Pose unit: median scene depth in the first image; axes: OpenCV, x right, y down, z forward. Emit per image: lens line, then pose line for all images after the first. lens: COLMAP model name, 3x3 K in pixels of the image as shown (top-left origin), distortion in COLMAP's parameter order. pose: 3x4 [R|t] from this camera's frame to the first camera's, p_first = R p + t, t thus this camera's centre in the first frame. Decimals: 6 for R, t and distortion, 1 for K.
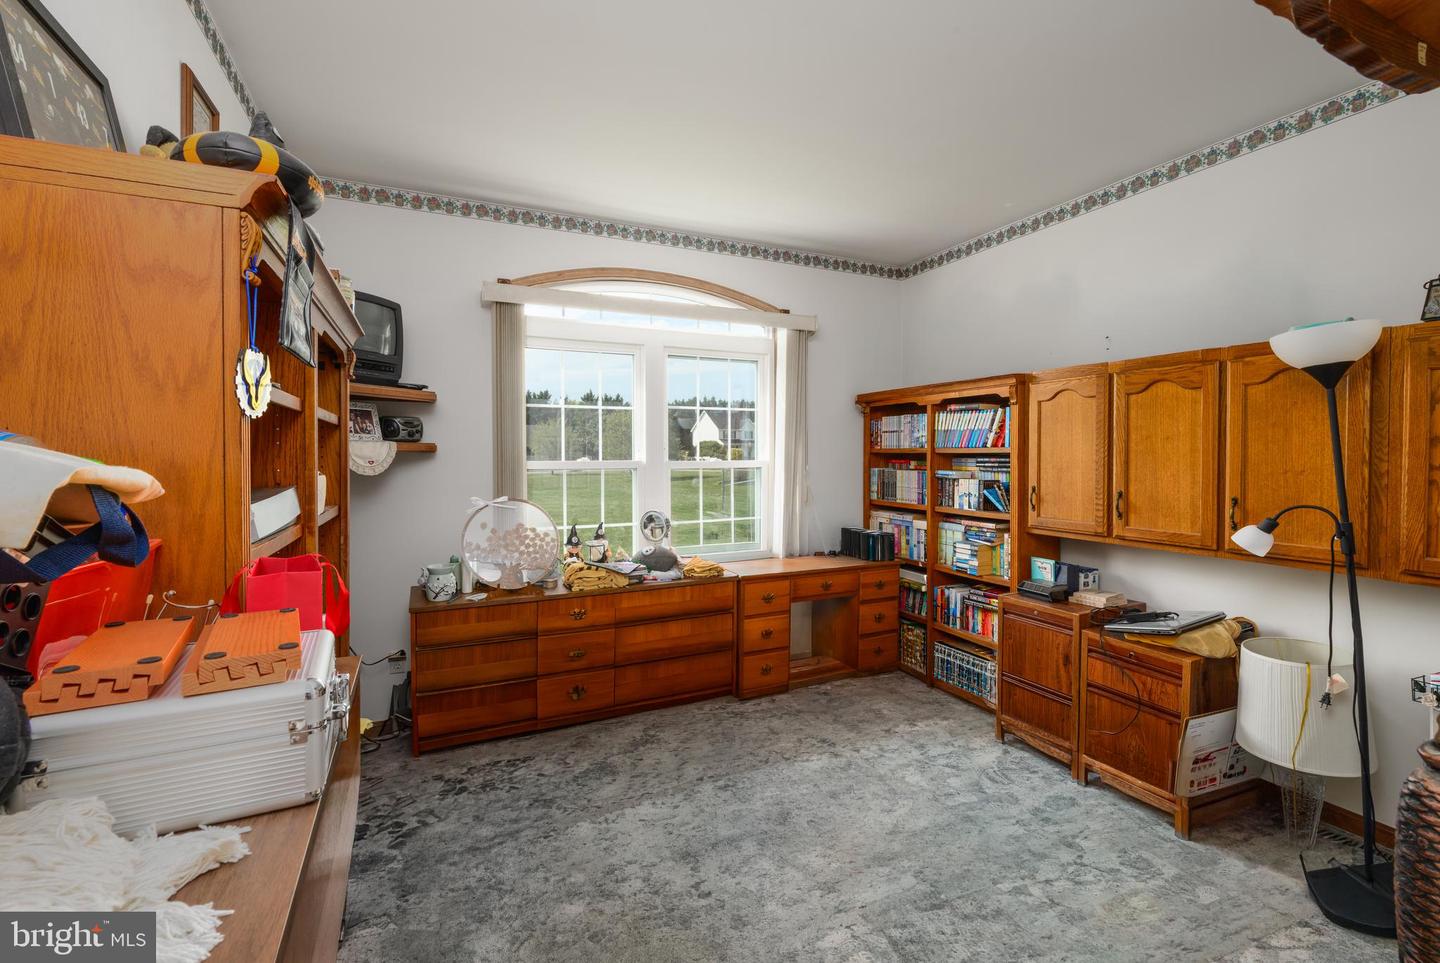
lens RADIAL K [[608.8, 0, 718.3], [0, 608.8, 471.0], [0, 0, 1]] dist [0.002298, -0.001371]
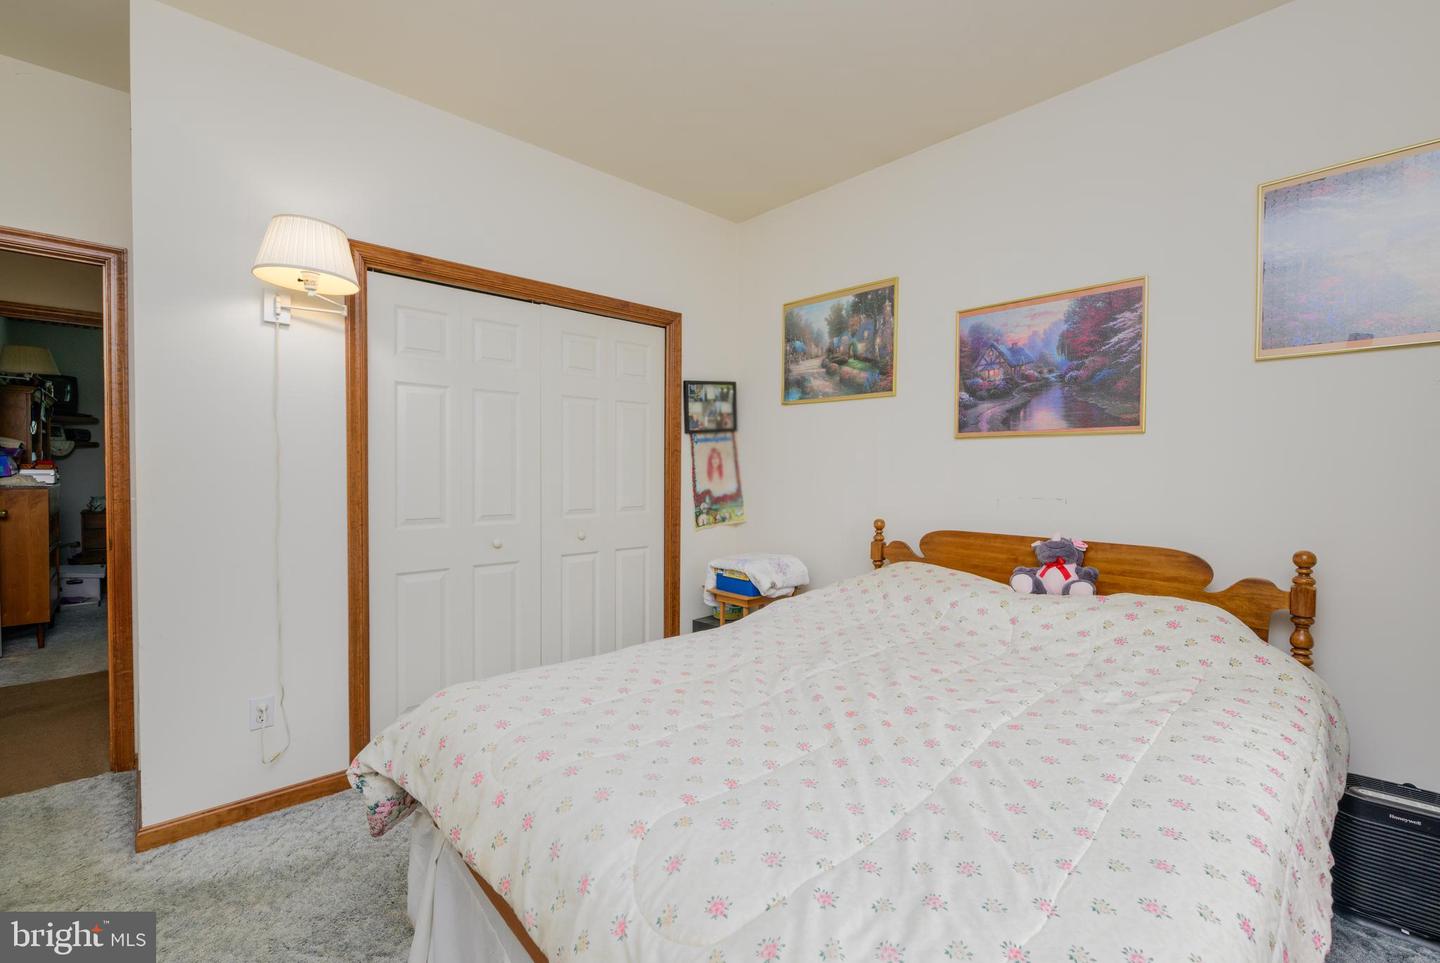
lens RADIAL K [[608.8, 0, 720.1], [0, 608.8, 478.4], [0, 0, 1]] dist [0.002298, -0.001371]
pose [[0.948455, -0.002600, 0.316900, 0.949654], [0.004349, 0.999979, -0.004813, 0.103040], [-0.316881, 0.005943, 0.948447, -1.758261]]
